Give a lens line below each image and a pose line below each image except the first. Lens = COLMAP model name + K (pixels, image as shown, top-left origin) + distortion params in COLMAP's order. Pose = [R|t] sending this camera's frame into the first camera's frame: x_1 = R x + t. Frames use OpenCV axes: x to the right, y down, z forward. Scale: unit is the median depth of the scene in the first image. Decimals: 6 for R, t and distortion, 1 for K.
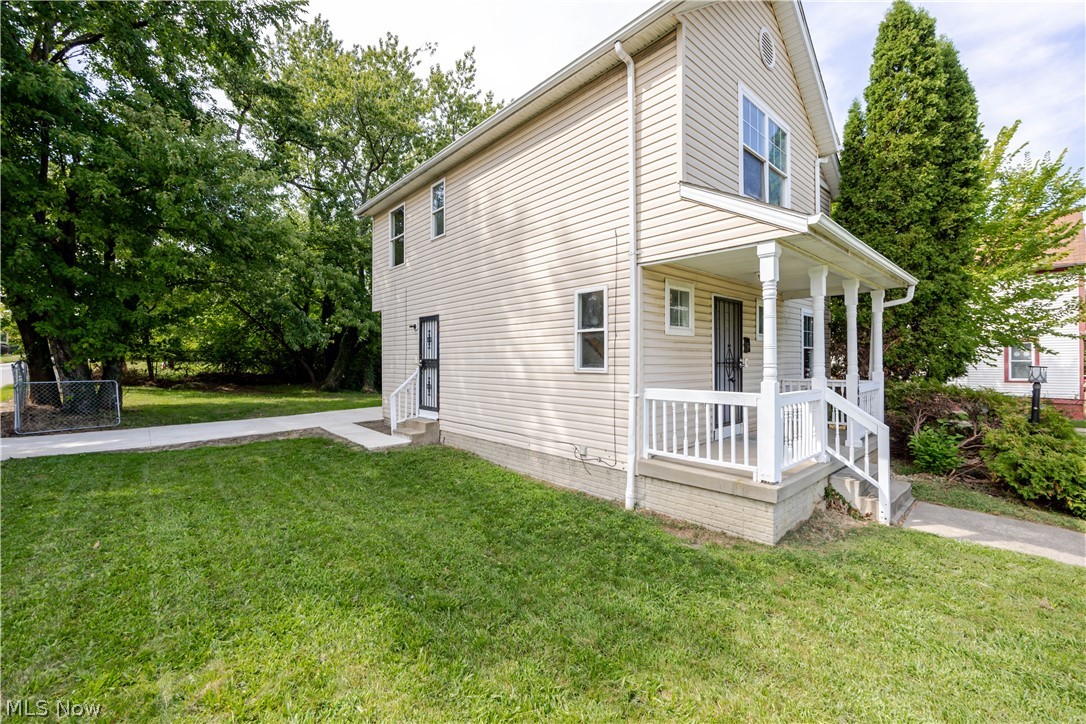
lens RADIAL K [[431.2, 0, 540.5], [0, 431.2, 361.7], [0, 0, 1]] dist [-0.002952, -0.000450]
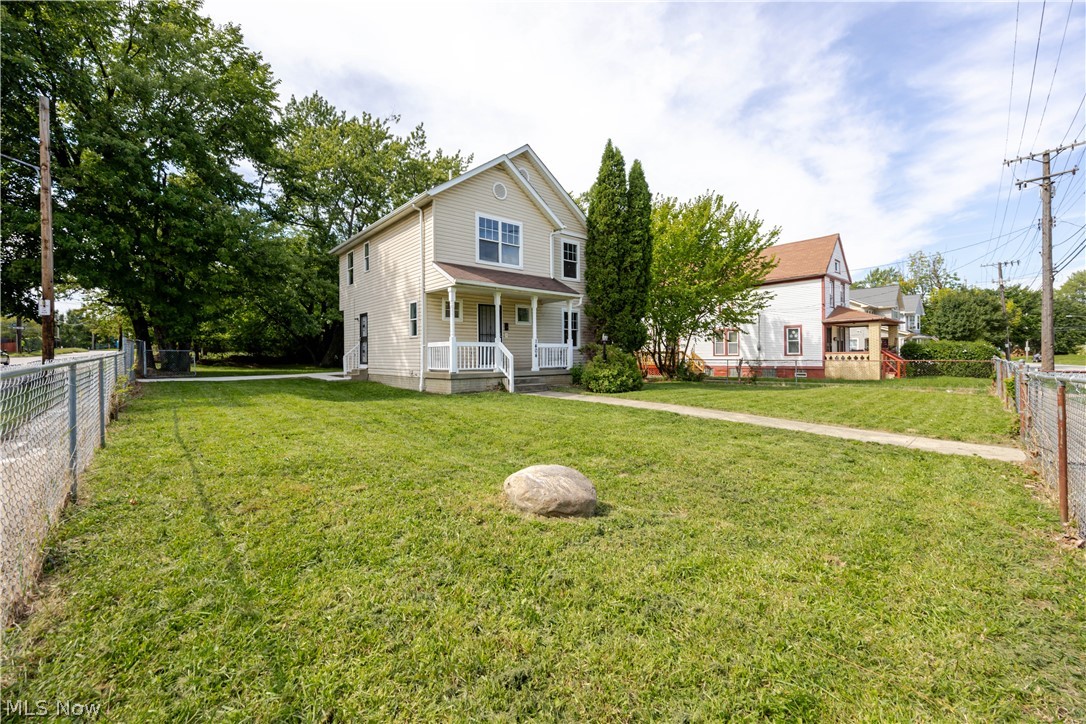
lens RADIAL K [[431.2, 0, 546.5], [0, 431.2, 357.6], [0, 0, 1]] dist [-0.002952, -0.000450]
pose [[0.999791, -0.003877, -0.020061, 0.551895], [0.003931, 0.999989, 0.002648, 0.081041], [0.020050, -0.002727, 0.999795, -0.819153]]
